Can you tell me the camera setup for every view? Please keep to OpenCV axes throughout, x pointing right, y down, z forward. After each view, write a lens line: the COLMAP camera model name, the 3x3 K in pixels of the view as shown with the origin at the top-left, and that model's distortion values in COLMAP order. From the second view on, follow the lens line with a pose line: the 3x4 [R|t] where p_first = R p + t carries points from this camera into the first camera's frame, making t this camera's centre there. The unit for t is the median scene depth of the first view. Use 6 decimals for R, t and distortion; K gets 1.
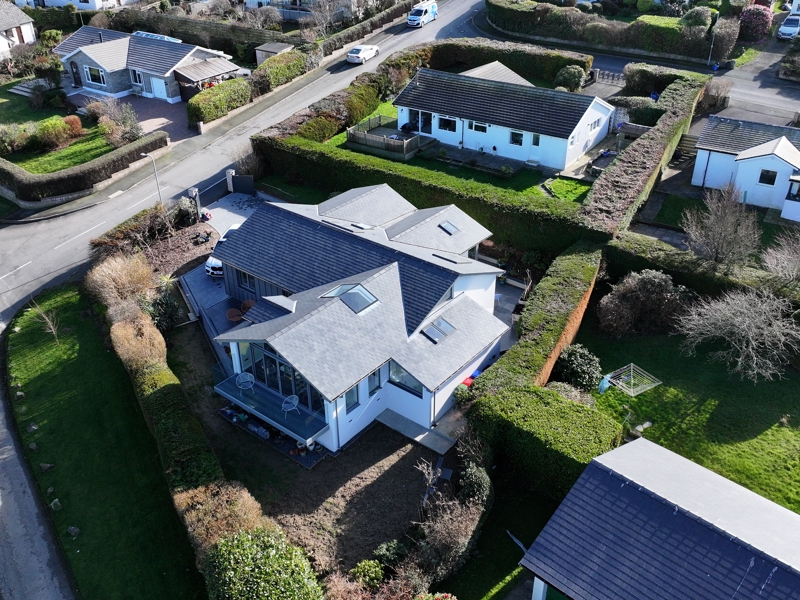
lens RADIAL K [[749.0, 0, 405.1], [0, 749.0, 296.1], [0, 0, 1]] dist [0.014692, -0.024255]
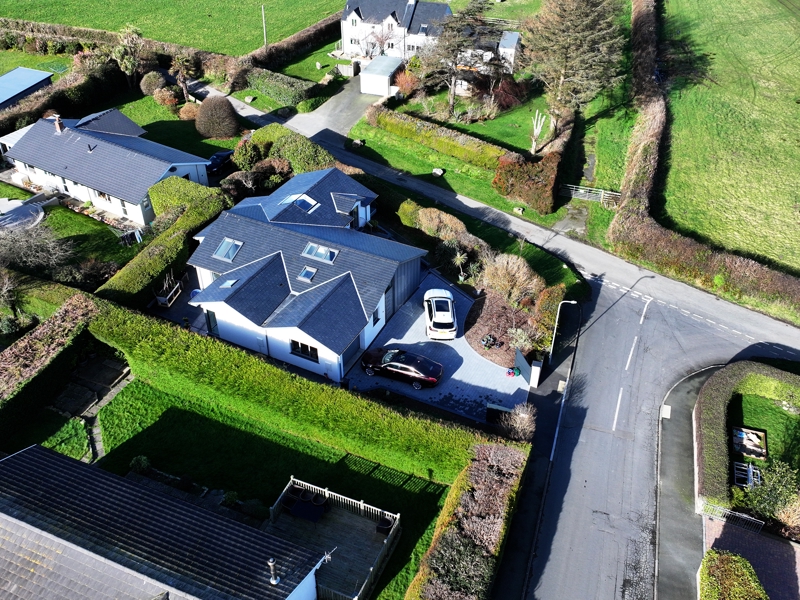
lens RADIAL K [[749.0, 0, 405.1], [0, 749.0, 296.1], [0, 0, 1]] dist [0.014692, -0.024255]
pose [[-0.979206, 0.128877, -0.156671, -0.021383], [-0.097982, 0.375787, 0.921512, -1.188372], [0.177636, 0.917701, -0.355345, 1.538473]]
